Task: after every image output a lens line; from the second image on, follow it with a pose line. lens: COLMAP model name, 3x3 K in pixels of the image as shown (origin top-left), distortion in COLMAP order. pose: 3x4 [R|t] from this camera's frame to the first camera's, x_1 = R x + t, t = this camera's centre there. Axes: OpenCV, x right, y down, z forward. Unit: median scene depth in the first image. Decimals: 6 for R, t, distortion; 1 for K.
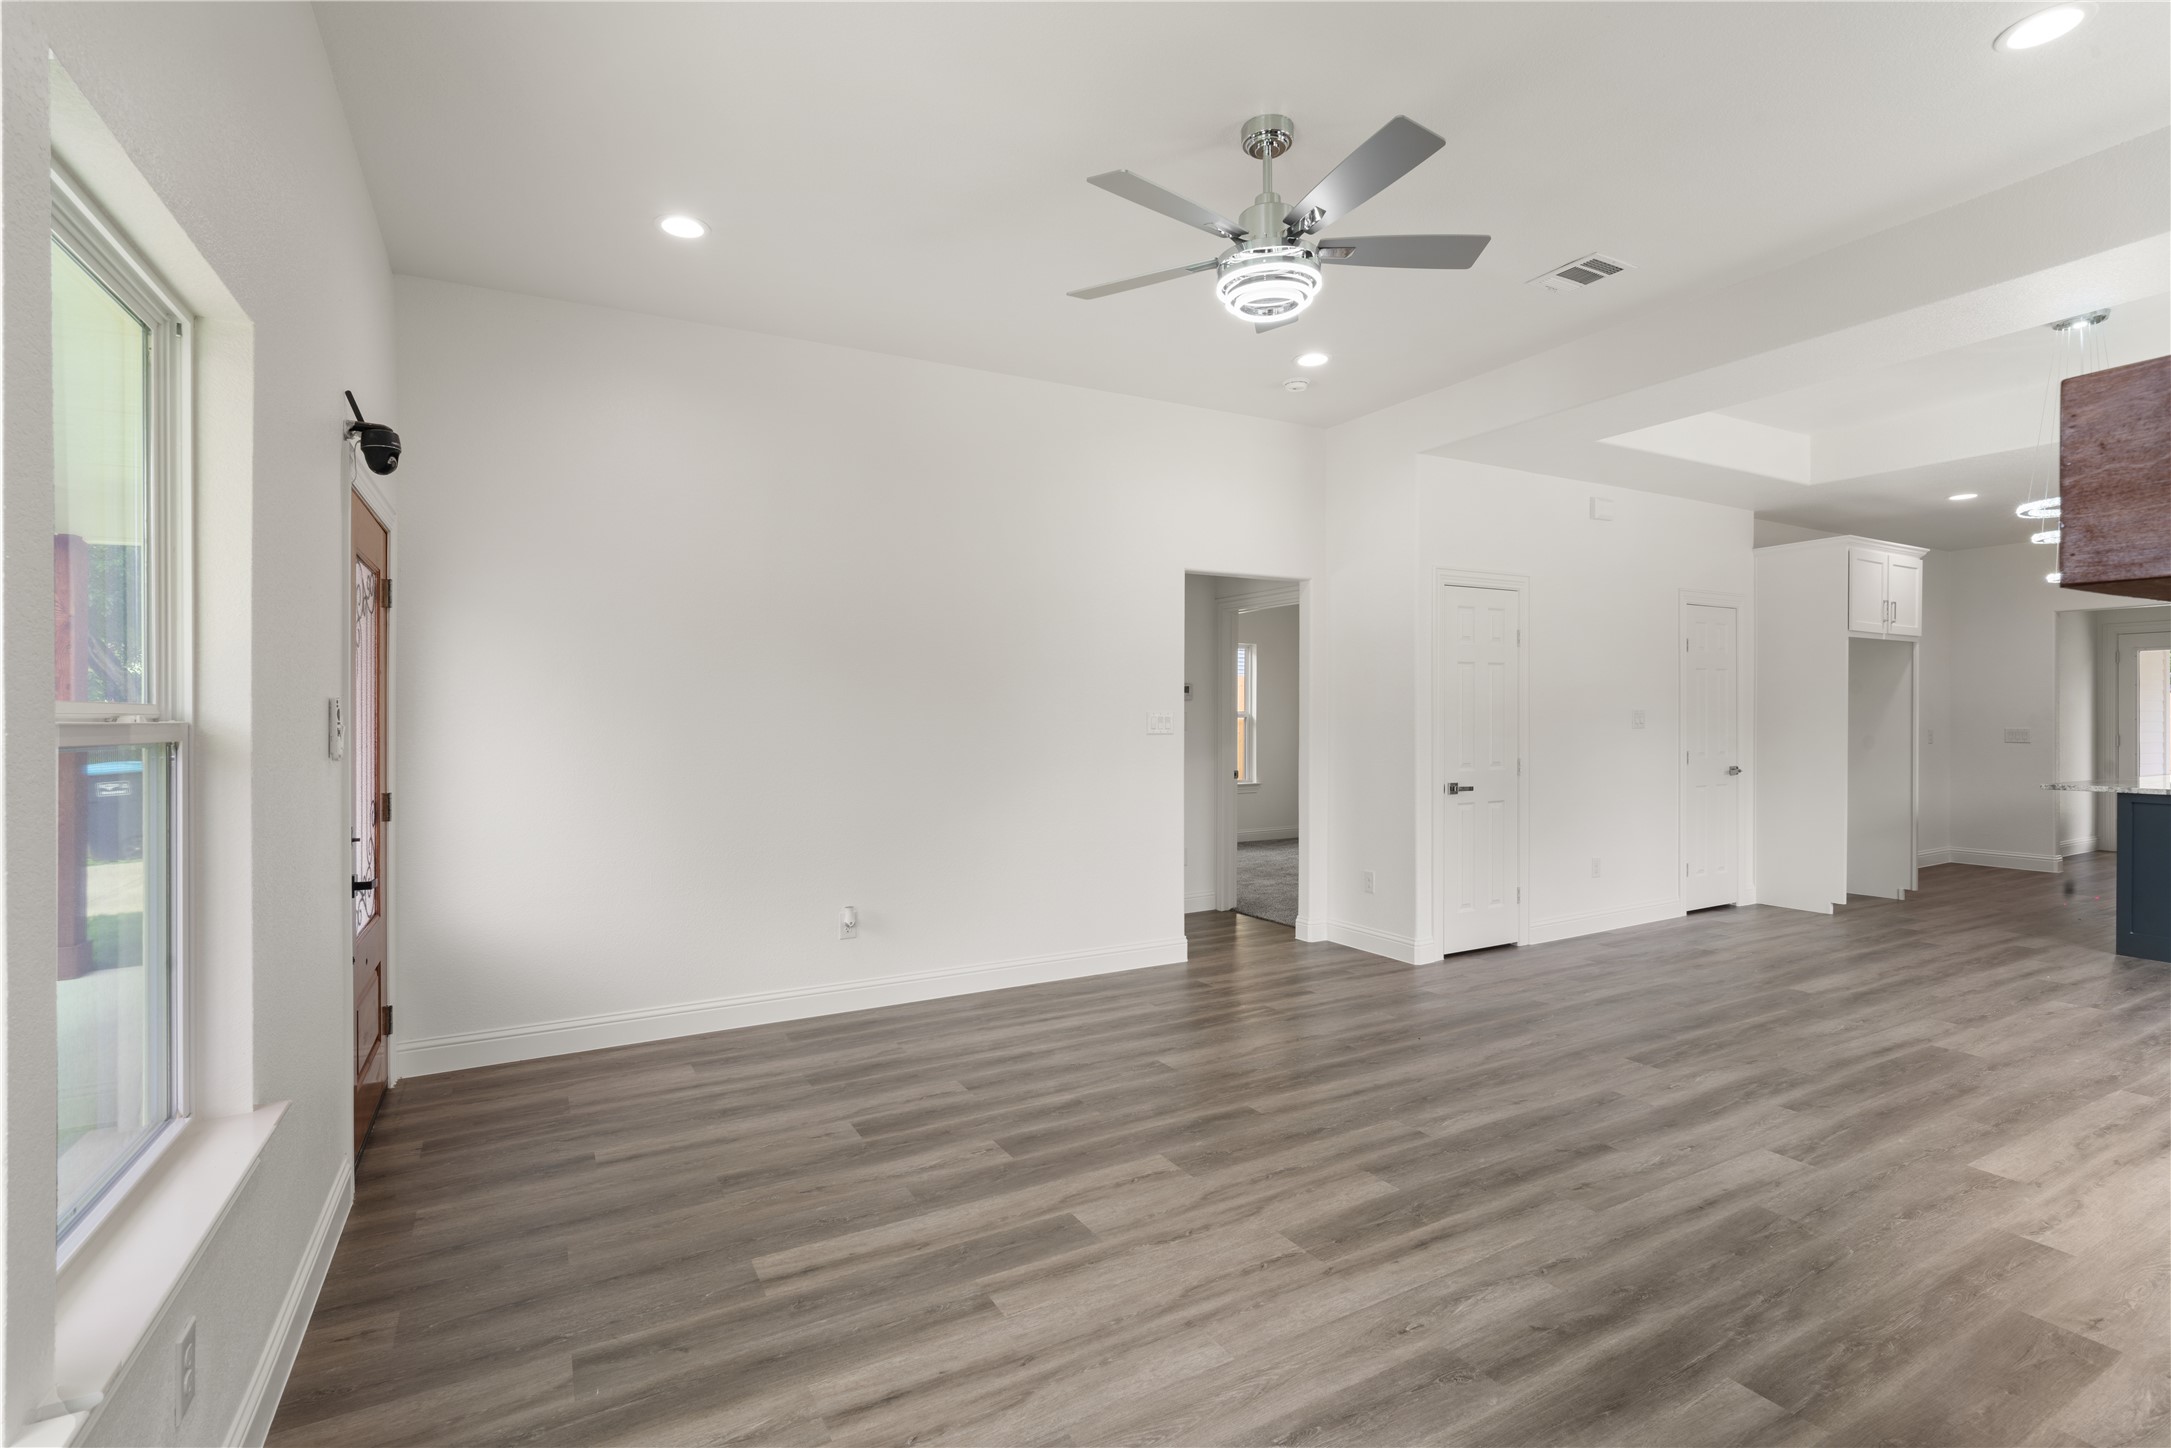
lens RADIAL K [[1006.0, 0, 1084.9], [0, 1006.0, 700.8], [0, 0, 1]] dist [-0.005109, -0.000164]
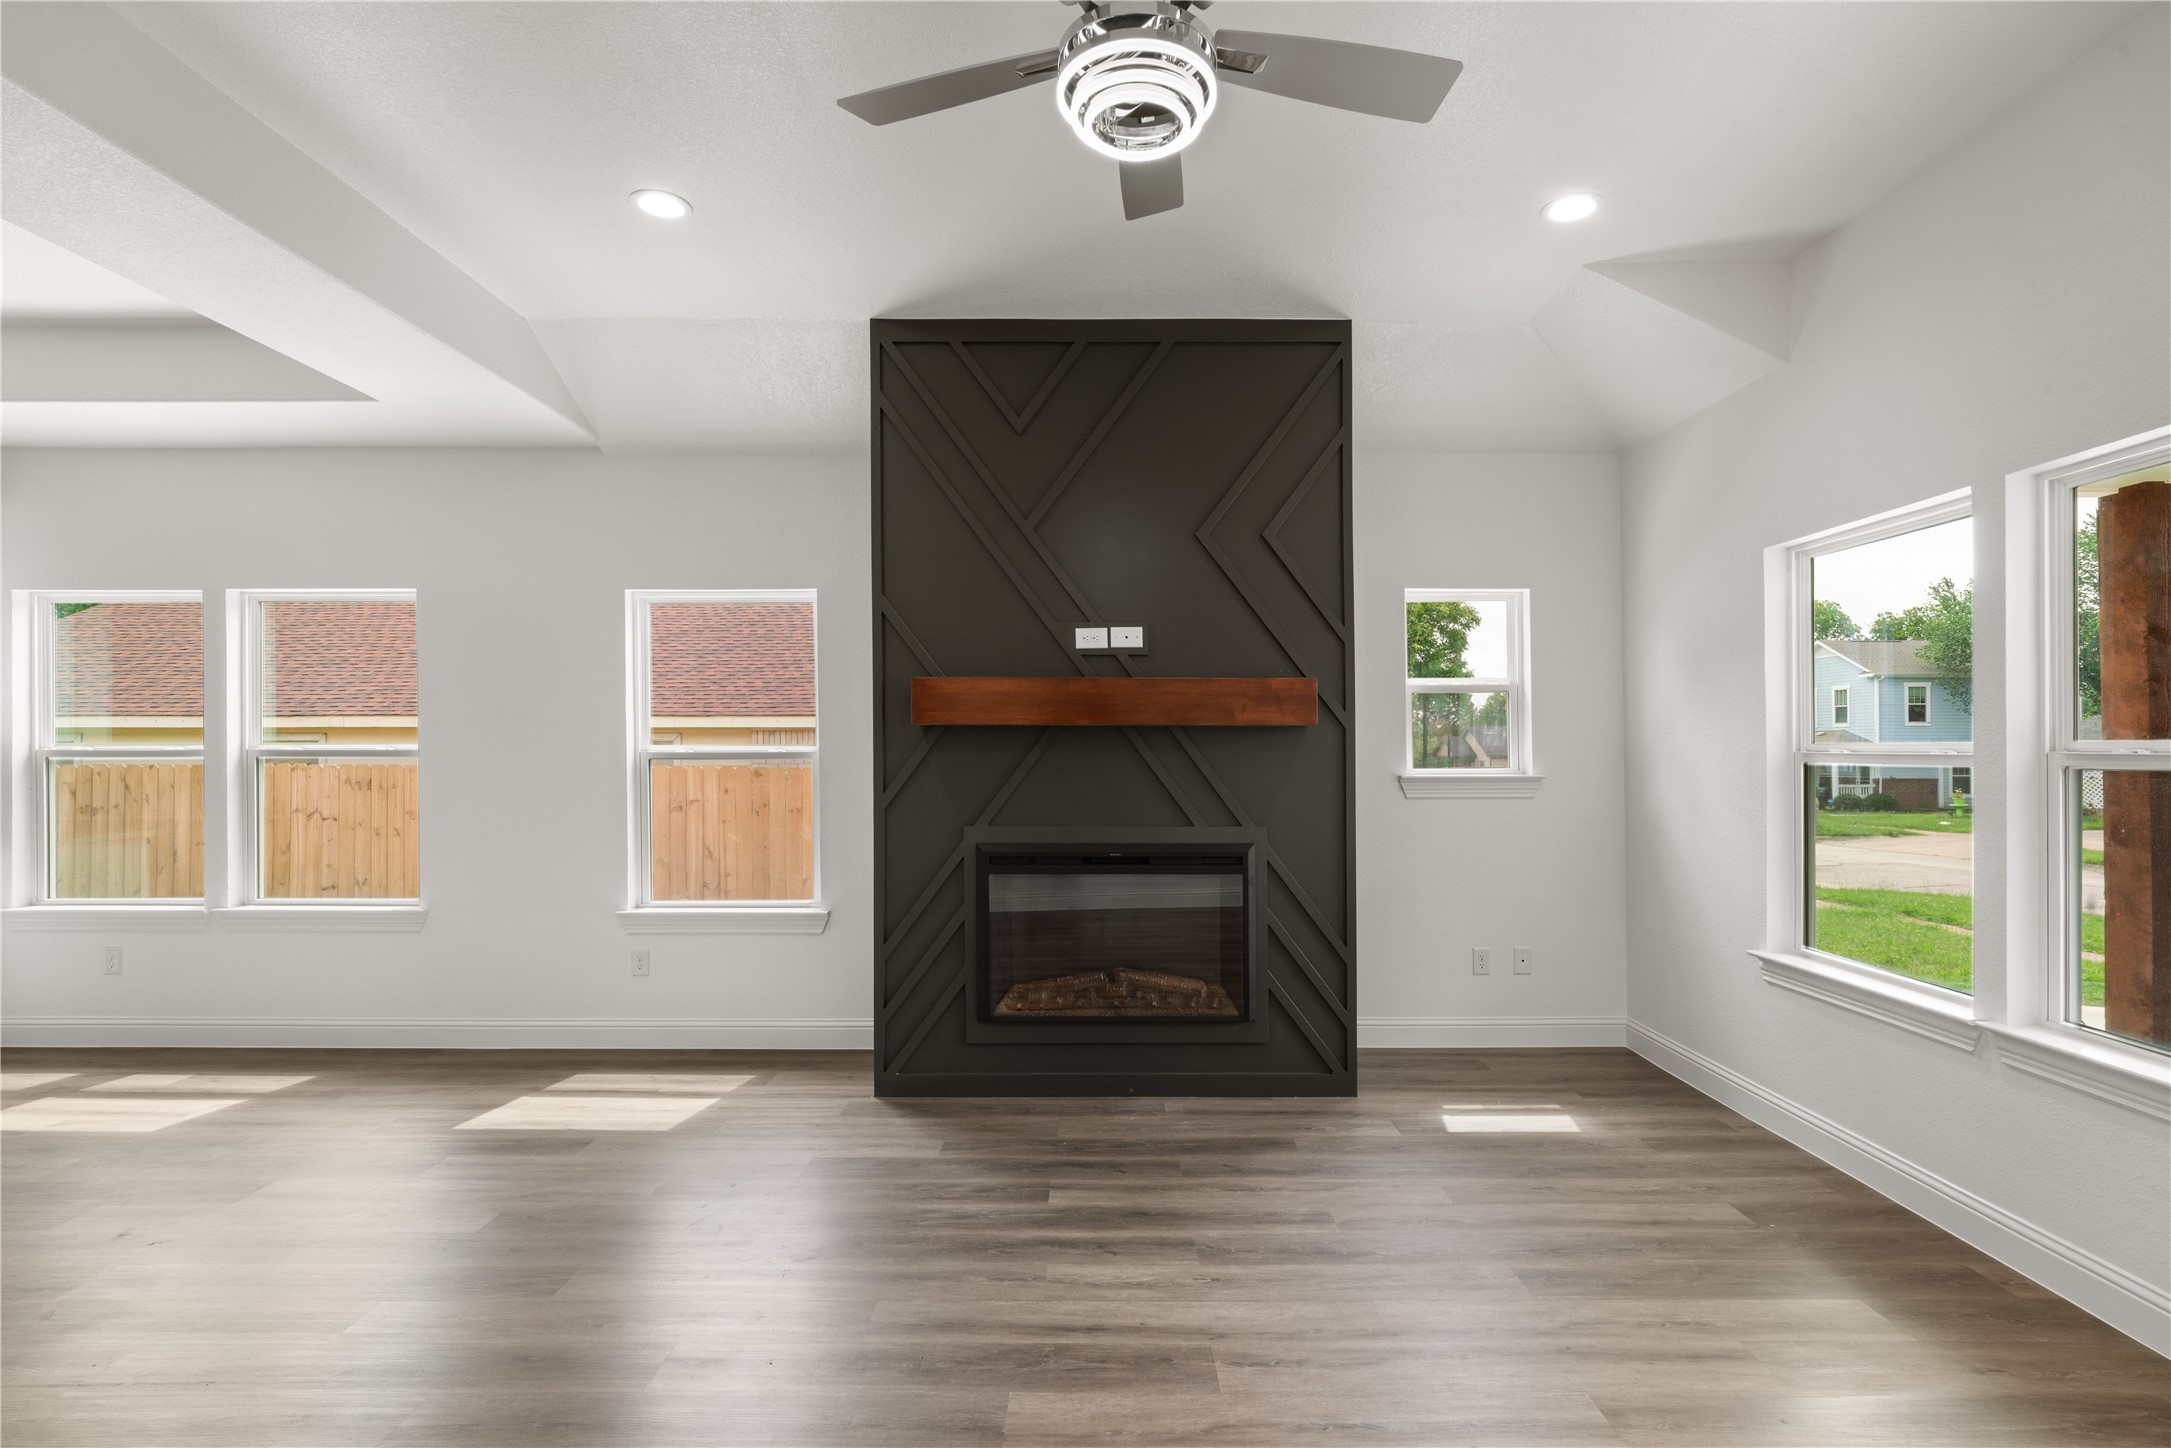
lens RADIAL K [[1043.7, 0, 1064.9], [0, 1043.7, 766.4], [0, 0, 1]] dist [-0.010652, 0.000179]
pose [[-0.873652, -0.002585, 0.486544, -0.075646], [-0.003019, 0.999995, -0.000108, 0.015772], [-0.486542, -0.001563, -0.873656, 1.300954]]
